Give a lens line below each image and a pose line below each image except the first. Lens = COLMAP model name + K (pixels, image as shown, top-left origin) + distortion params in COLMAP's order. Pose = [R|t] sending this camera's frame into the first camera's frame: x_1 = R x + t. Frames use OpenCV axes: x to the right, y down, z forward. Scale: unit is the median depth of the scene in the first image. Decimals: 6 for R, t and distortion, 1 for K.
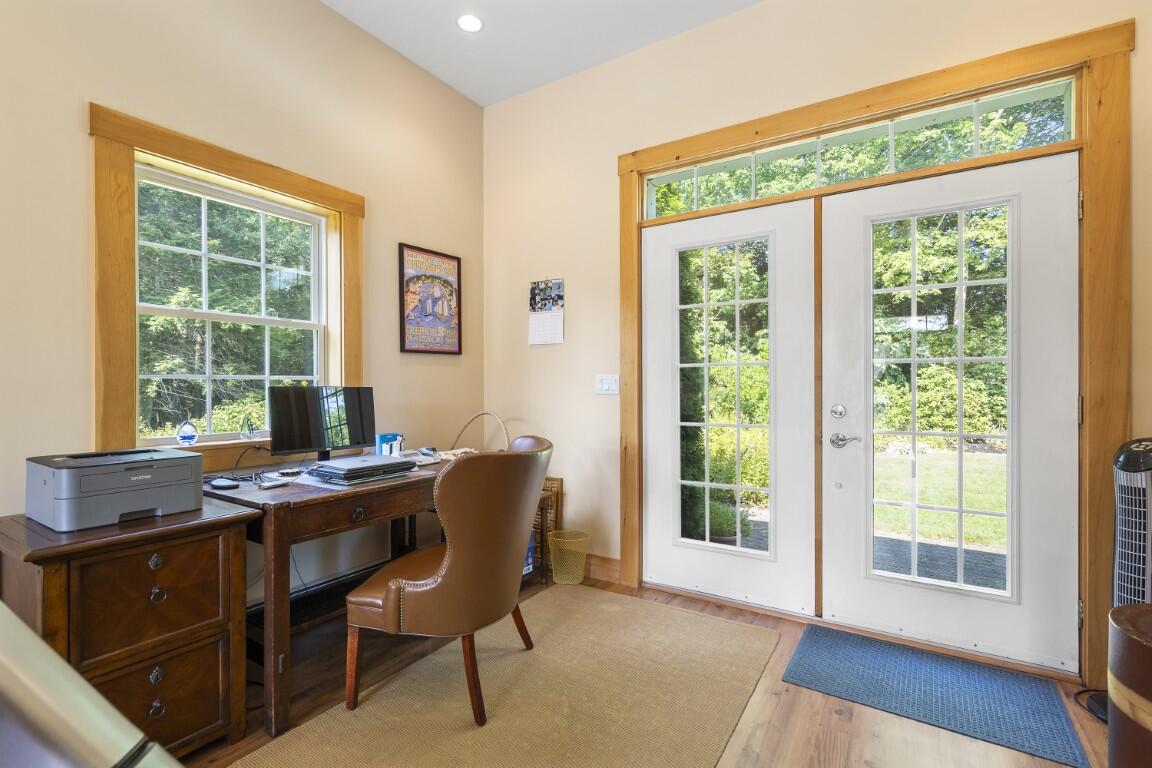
lens RADIAL K [[526.4, 0, 580.3], [0, 526.4, 387.5], [0, 0, 1]] dist [0.004870, 0.000138]
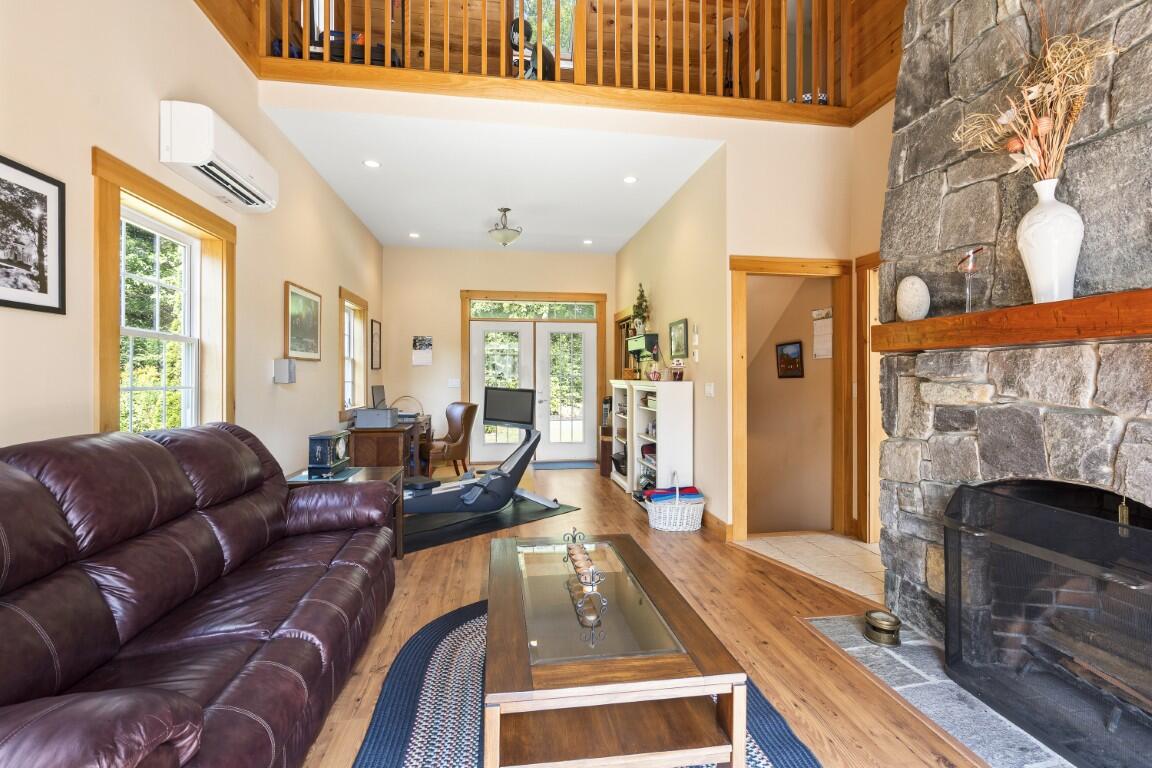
lens RADIAL K [[526.4, 0, 576.2], [0, 526.4, 380.5], [0, 0, 1]] dist [0.004870, 0.000138]
pose [[0.753185, 0.002798, 0.657802, -1.123468], [-0.004346, 0.999990, 0.000722, -0.023359], [-0.657794, -0.003402, 0.753190, -1.192658]]
